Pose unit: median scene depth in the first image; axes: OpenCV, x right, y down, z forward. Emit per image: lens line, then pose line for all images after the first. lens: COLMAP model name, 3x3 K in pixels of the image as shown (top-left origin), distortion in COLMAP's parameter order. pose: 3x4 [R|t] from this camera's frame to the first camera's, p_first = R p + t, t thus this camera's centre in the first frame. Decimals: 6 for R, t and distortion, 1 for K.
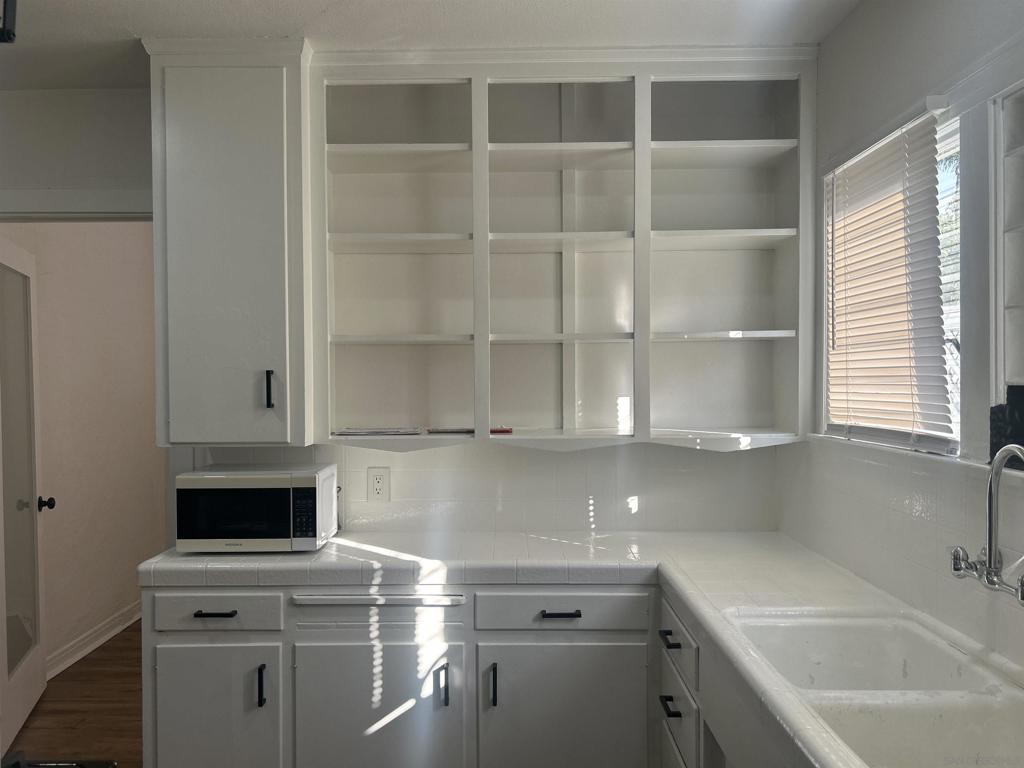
lens RADIAL K [[762.9, 0, 512.0], [0, 762.9, 384.0], [0, 0, 1]] dist [-0.009110, -0.008533]
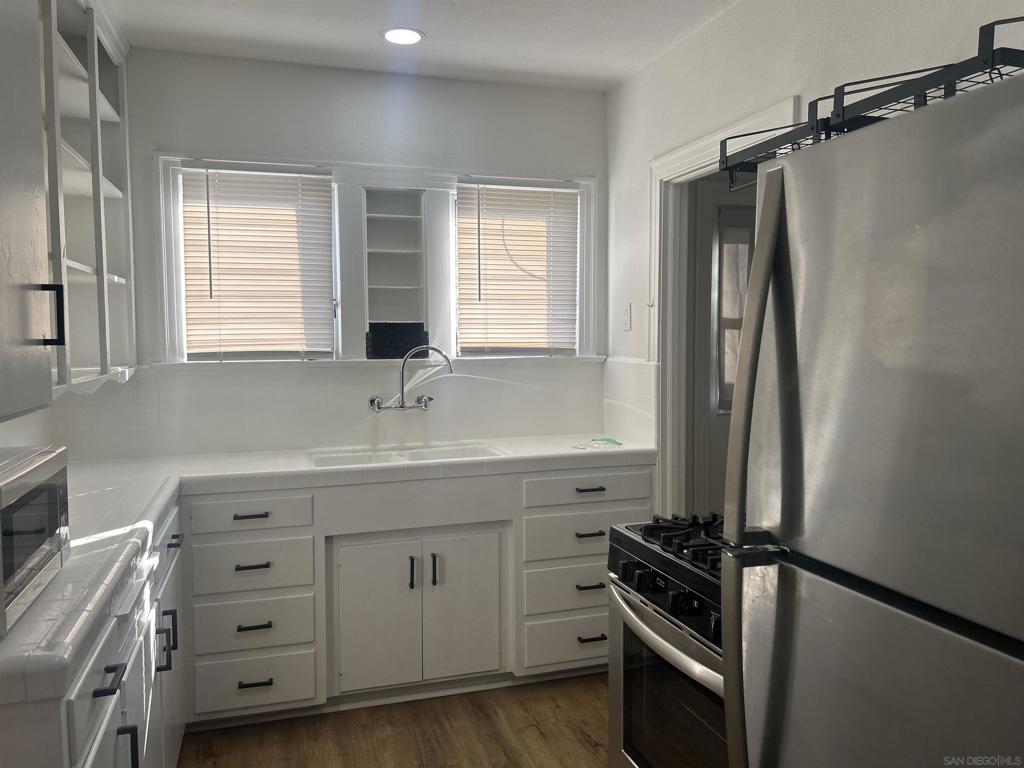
lens RADIAL K [[762.9, 0, 512.0], [0, 762.9, 384.0], [0, 0, 1]] dist [-0.009110, -0.008533]
pose [[-0.308114, -0.052309, 0.949910, -1.282782], [0.018151, 0.997982, 0.060843, 0.043144], [-0.951176, 0.035989, -0.306543, 1.091850]]
